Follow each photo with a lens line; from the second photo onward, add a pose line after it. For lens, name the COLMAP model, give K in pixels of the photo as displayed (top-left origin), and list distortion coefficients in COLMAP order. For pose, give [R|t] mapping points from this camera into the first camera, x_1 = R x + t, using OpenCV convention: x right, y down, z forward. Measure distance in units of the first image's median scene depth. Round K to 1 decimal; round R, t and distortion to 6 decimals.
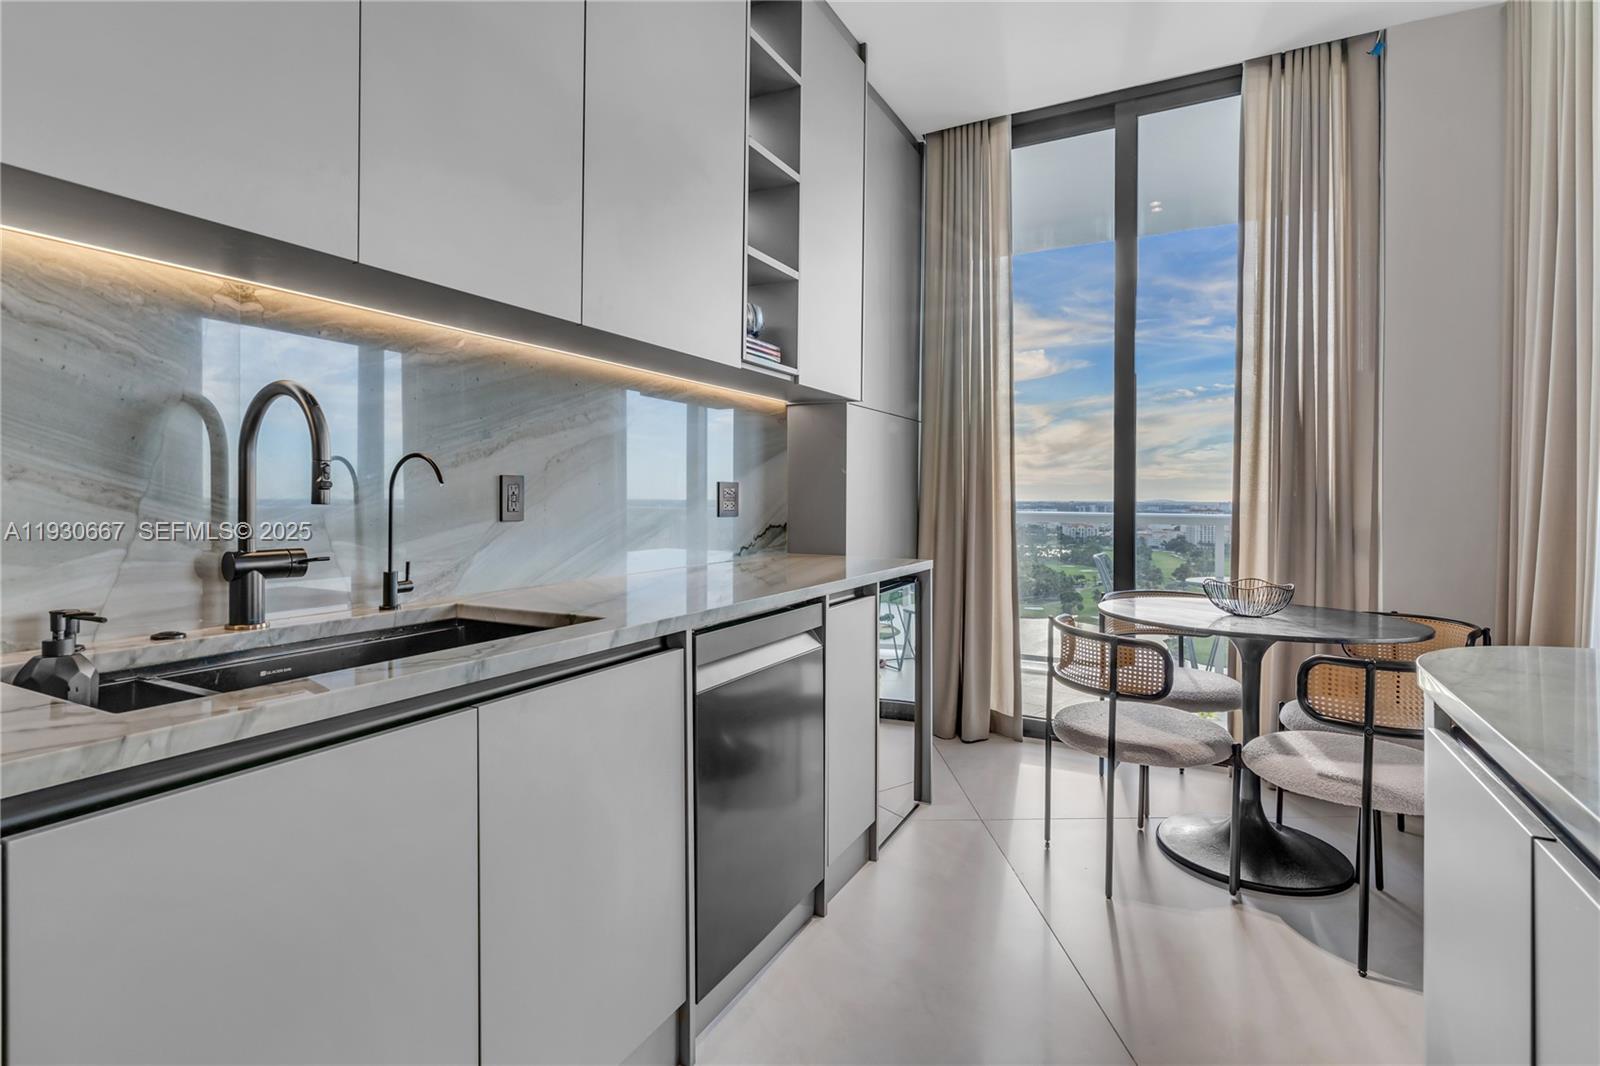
lens RADIAL K [[779.1, 0, 794.5], [0, 779.1, 498.3], [0, 0, 1]] dist [0.002138, 0.000195]
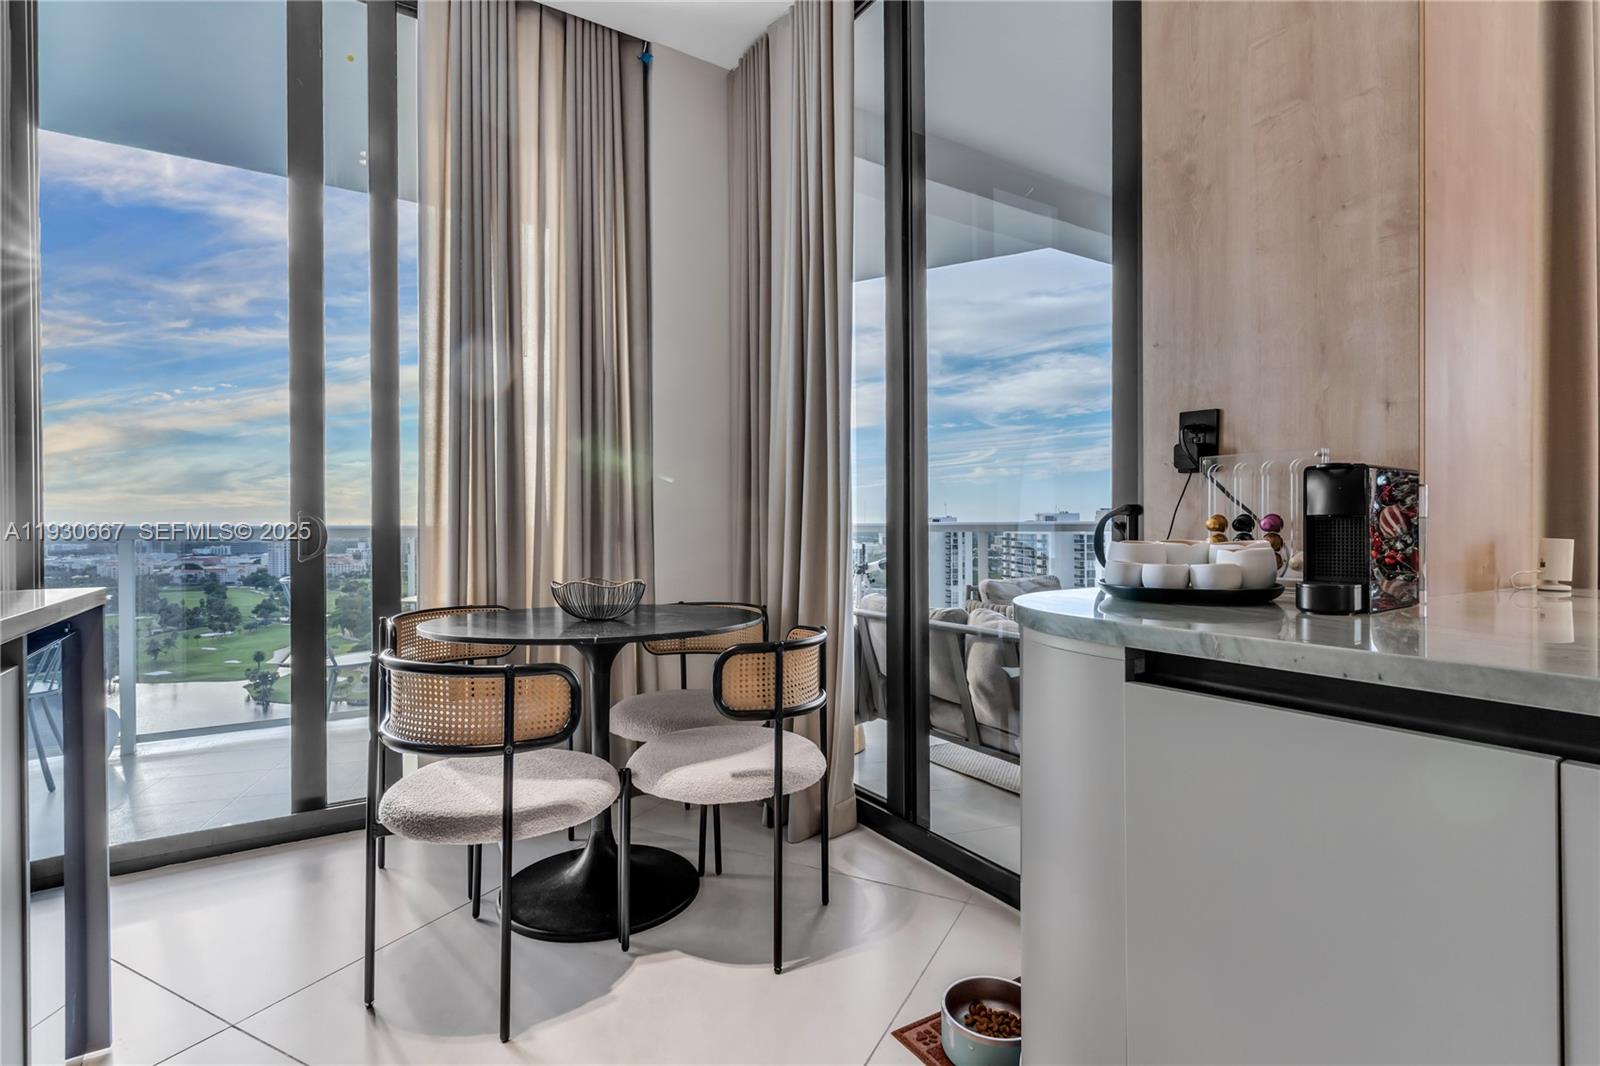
lens RADIAL K [[781.4, 0, 804.7], [0, 781.4, 533.5], [0, 0, 1]] dist [0.002556, 0.000116]
pose [[0.481918, -0.015298, 0.876083, -0.067510], [0.008509, 0.999882, 0.012779, 0.045369], [-0.876175, 0.001296, 0.481992, 0.378346]]
